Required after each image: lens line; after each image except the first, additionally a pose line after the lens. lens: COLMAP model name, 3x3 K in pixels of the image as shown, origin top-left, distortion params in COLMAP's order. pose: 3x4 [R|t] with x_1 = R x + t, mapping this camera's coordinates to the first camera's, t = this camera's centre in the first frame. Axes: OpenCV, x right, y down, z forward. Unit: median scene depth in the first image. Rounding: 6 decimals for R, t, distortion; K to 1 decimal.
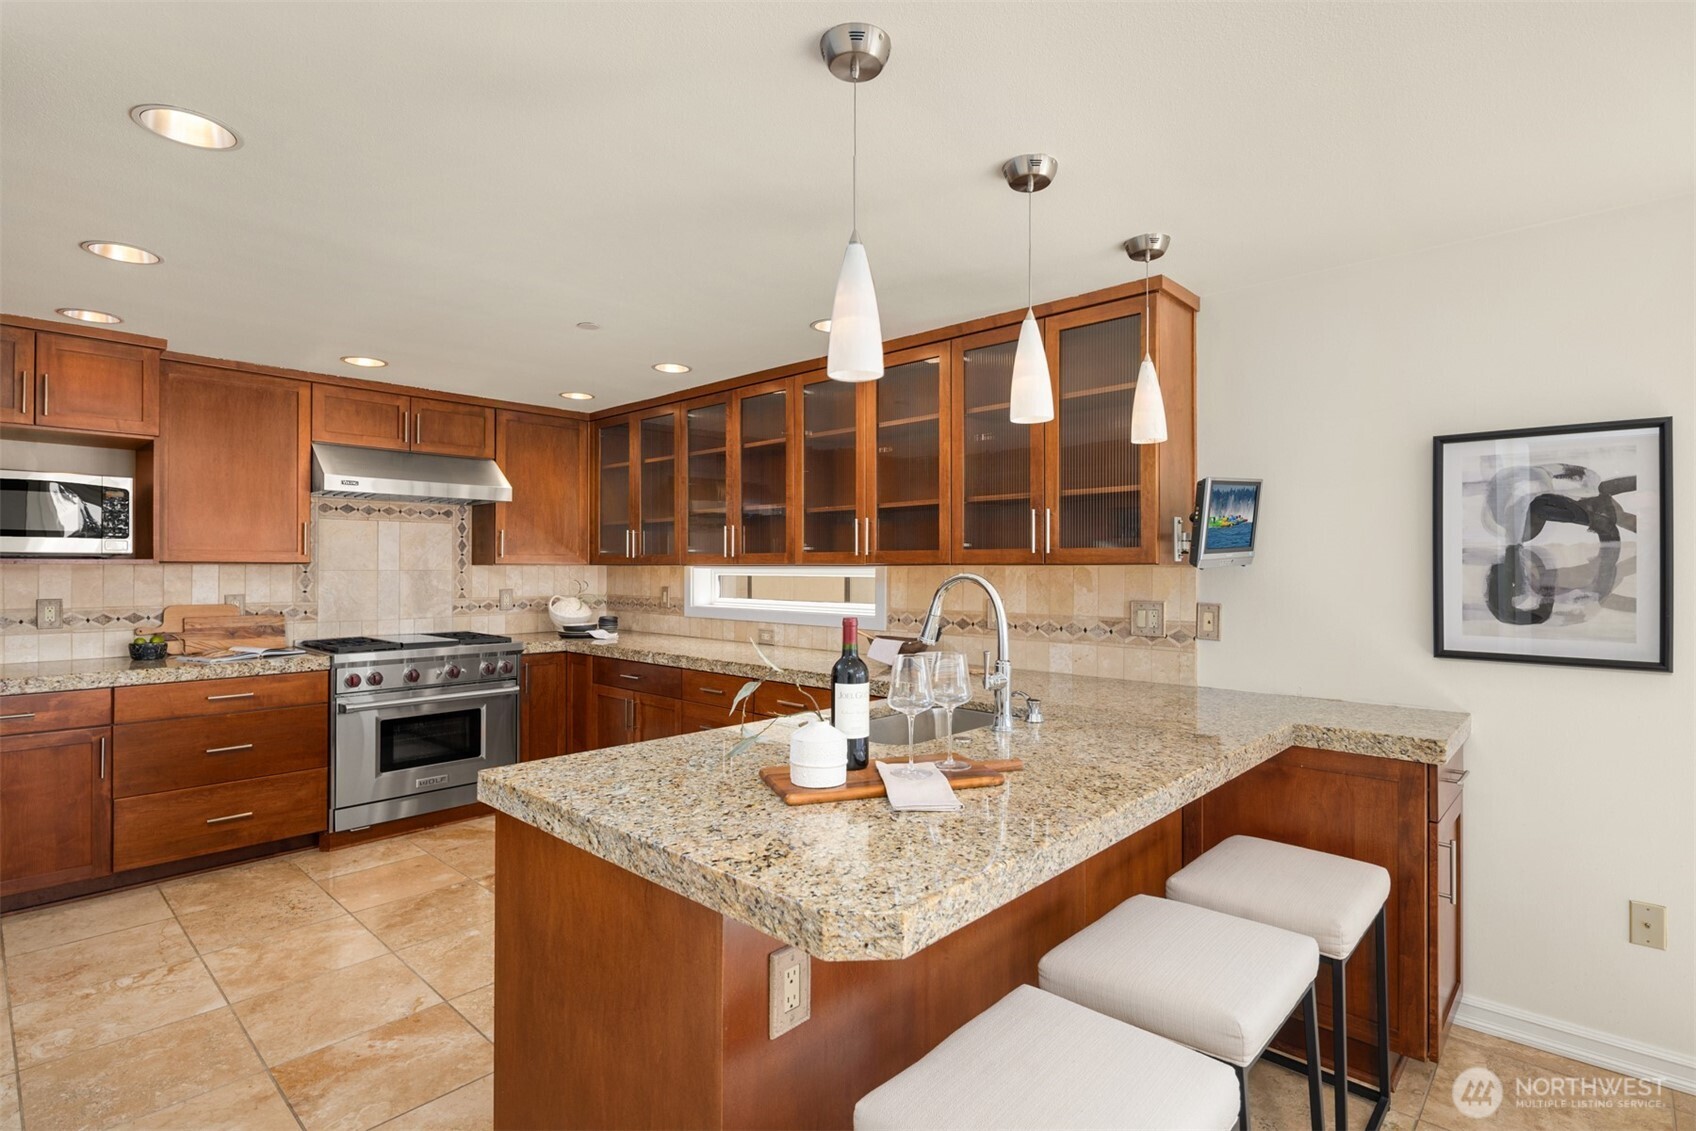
lens RADIAL K [[817.4, 0, 849.7], [0, 817.4, 566.6], [0, 0, 1]] dist [0.008404, -0.006101]
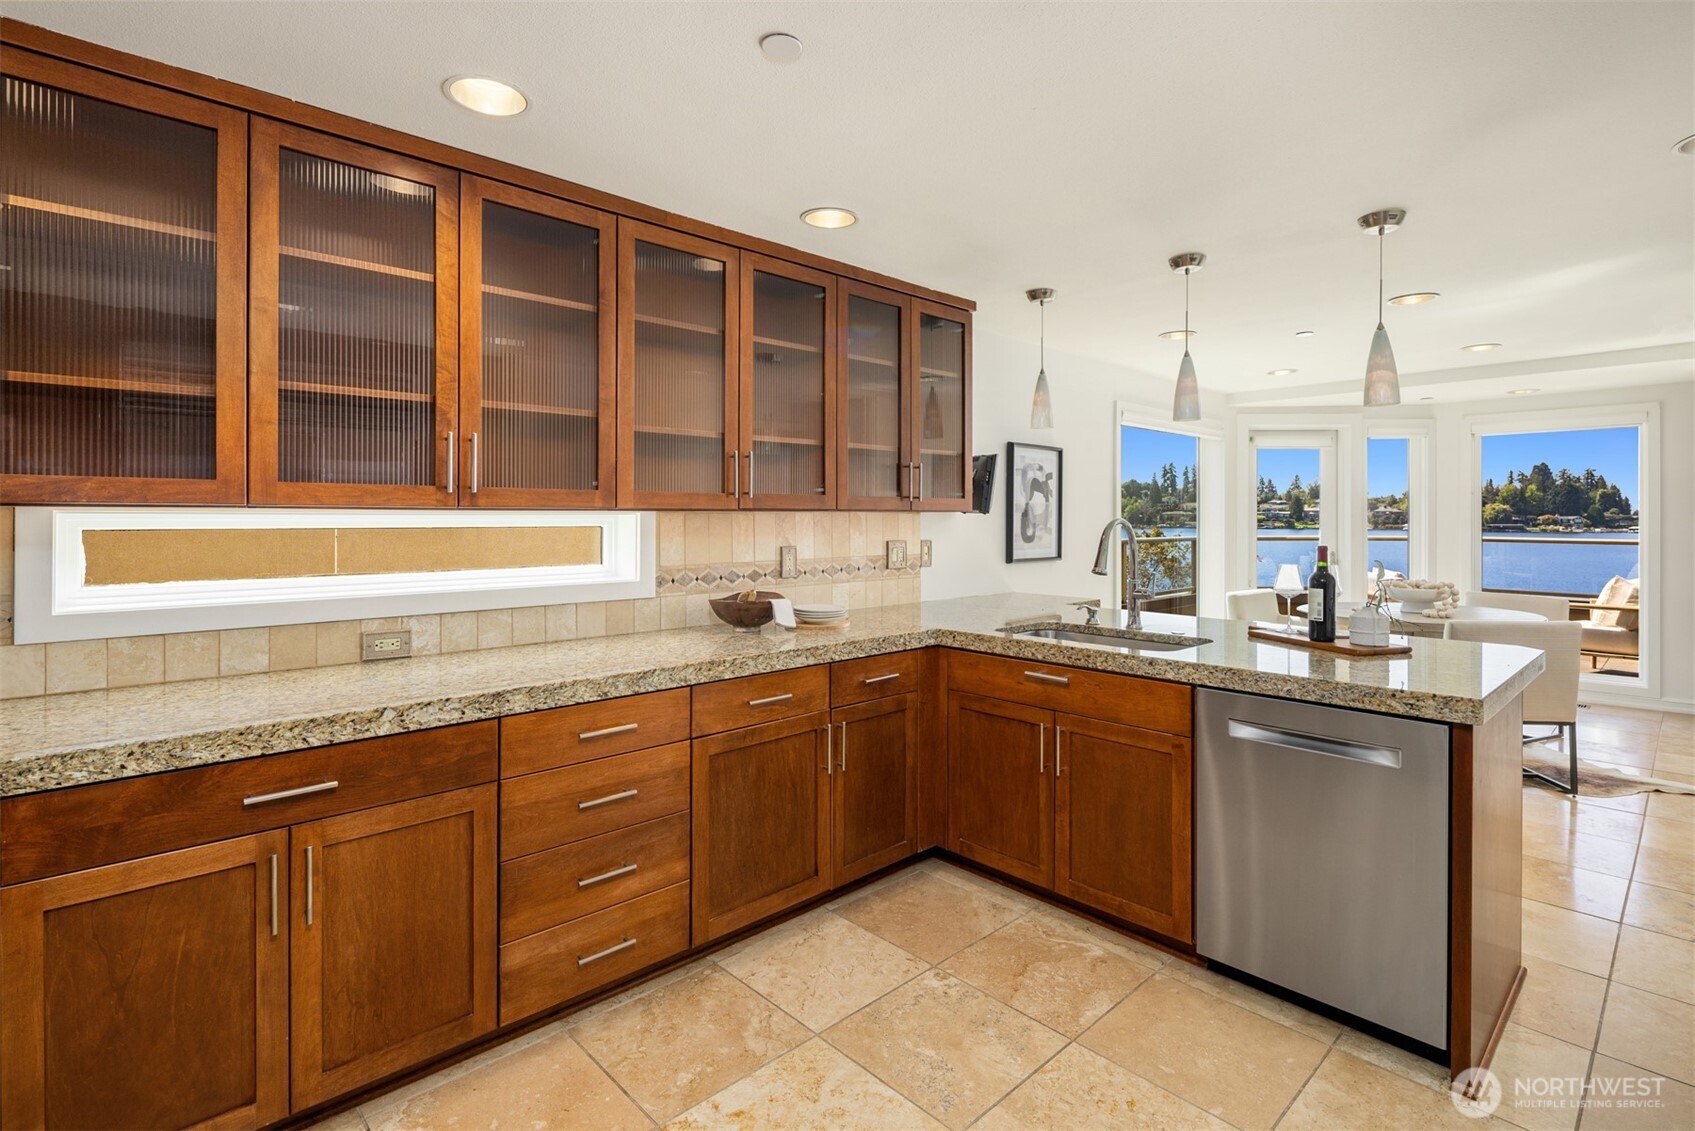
lens RADIAL K [[817.0, 0, 859.2], [0, 817.0, 521.3], [0, 0, 1]] dist [0.008404, -0.006101]
pose [[0.070388, -0.007864, 0.997489, -0.710478], [-0.001325, 0.999967, 0.007977, 0.002247], [-0.997519, -0.001884, 0.070375, 0.780202]]
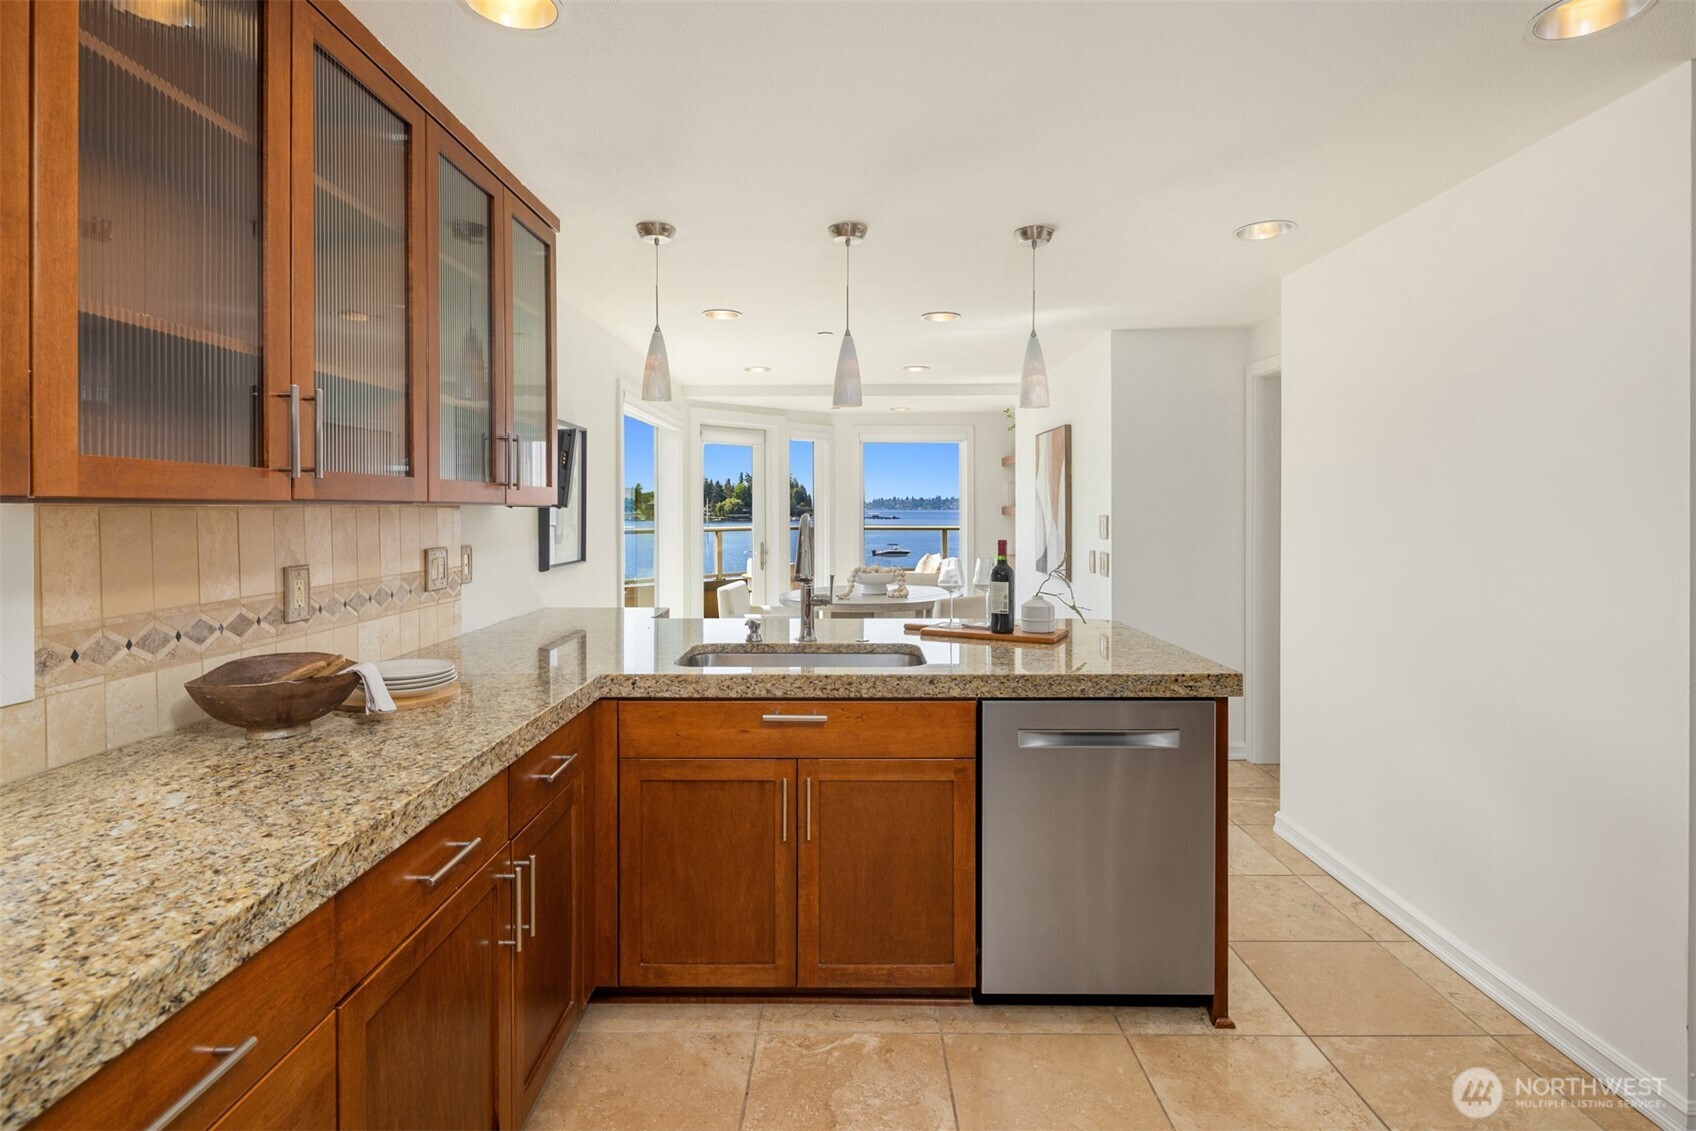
lens RADIAL K [[817.4, 0, 858.7], [0, 817.4, 519.9], [0, 0, 1]] dist [0.008404, -0.006101]
pose [[-0.678025, -0.011884, 0.734943, -0.432871], [-0.002084, 0.999896, 0.014245, 0.000840], [-0.735036, 0.008127, -0.677979, 1.004969]]
